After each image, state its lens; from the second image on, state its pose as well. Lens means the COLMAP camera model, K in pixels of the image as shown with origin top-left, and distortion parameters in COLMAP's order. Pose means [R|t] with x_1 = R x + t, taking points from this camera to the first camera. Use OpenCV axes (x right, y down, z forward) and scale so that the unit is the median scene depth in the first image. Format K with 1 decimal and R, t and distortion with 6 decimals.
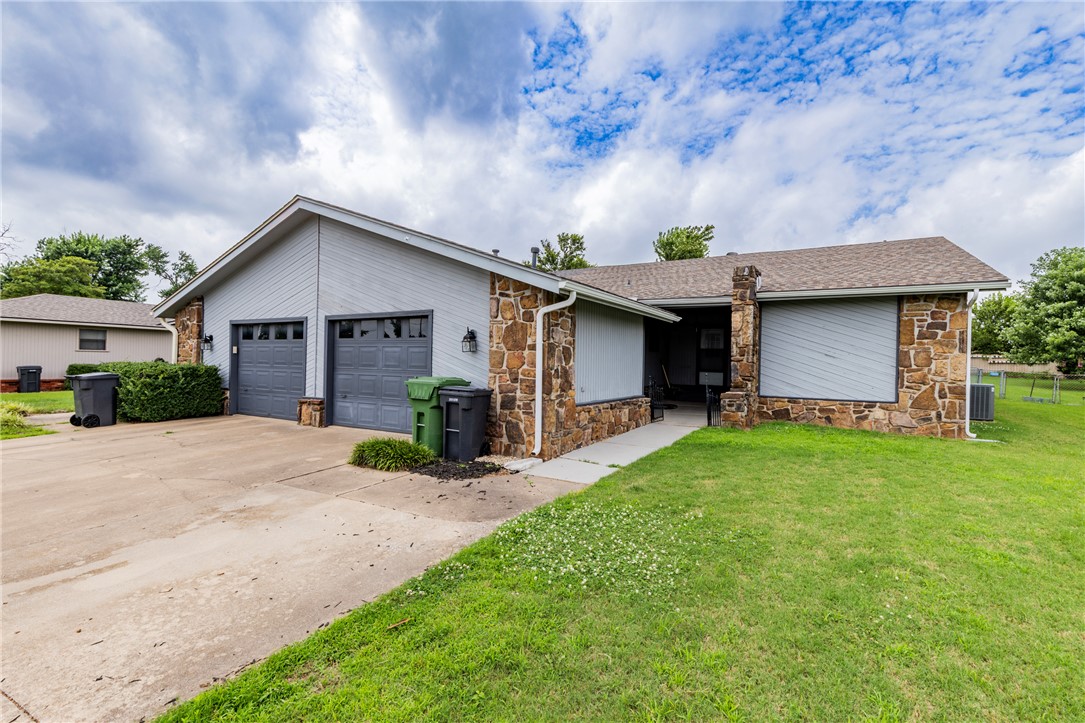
lens RADIAL K [[492.7, 0, 551.7], [0, 492.7, 362.2], [0, 0, 1]] dist [0.006423, 0.000238]
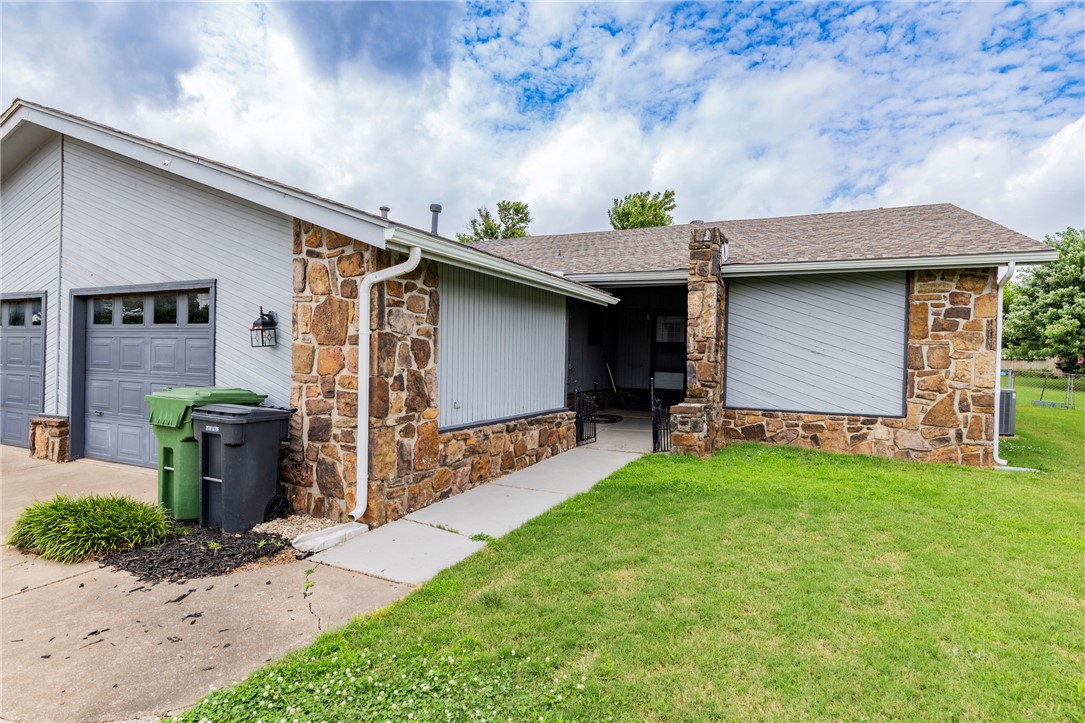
lens RADIAL K [[574.6, 0, 540.2], [0, 574.6, 344.8], [0, 0, 1]] dist [-0.012437, 0.007310]
pose [[0.997057, 0.004002, 0.076554, 0.087350], [-0.002526, 0.999809, -0.019373, -0.007382], [-0.076617, 0.019123, 0.996877, 0.180388]]
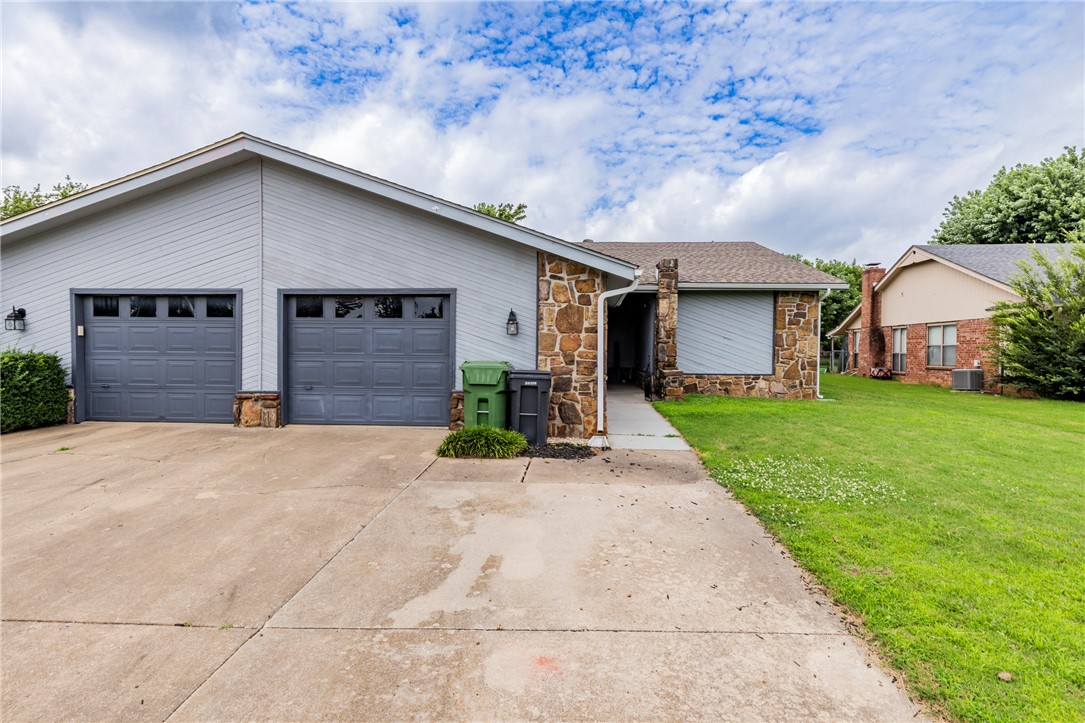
lens RADIAL K [[543.8, 0, 542.5], [0, 543.8, 361.5], [0, 0, 1]] dist [0.003428, -0.000219]
pose [[0.896565, -0.020339, 0.442446, -0.416613], [0.007412, 0.999494, 0.030926, -0.000368], [-0.442851, -0.024448, 0.896262, 0.011081]]
